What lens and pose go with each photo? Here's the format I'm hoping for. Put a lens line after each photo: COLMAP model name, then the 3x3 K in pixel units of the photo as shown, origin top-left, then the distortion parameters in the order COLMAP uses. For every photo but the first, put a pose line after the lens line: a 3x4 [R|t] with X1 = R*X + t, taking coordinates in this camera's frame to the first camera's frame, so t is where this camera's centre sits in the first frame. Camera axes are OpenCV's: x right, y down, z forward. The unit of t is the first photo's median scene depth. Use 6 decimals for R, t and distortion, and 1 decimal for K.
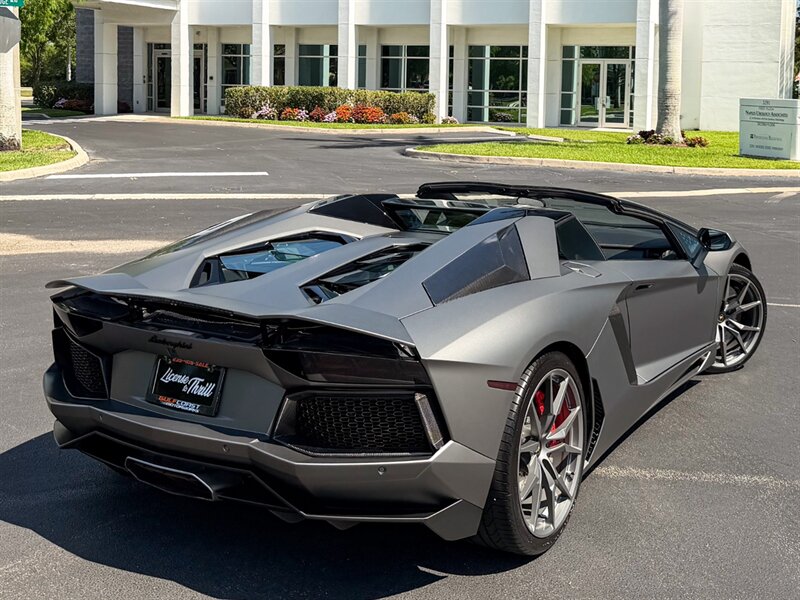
lens RADIAL K [[1020.4, 0, 435.4], [0, 1020.4, 131.8], [0, 0, 1]] dist [0.213536, -0.485323]
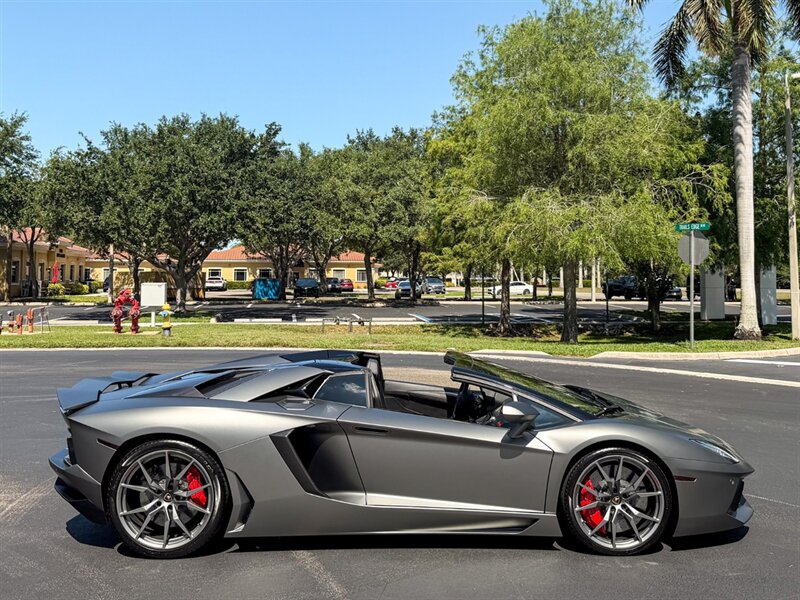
lens RADIAL K [[809.8, 0, 414.2], [0, 809.8, 231.1], [0, 0, 1]] dist [0.162196, -0.364087]
pose [[0.514608, -0.071131, -0.854470, 0.890207], [-0.031866, 0.994278, -0.101961, 0.004628], [0.856833, 0.079699, 0.509397, 0.393166]]
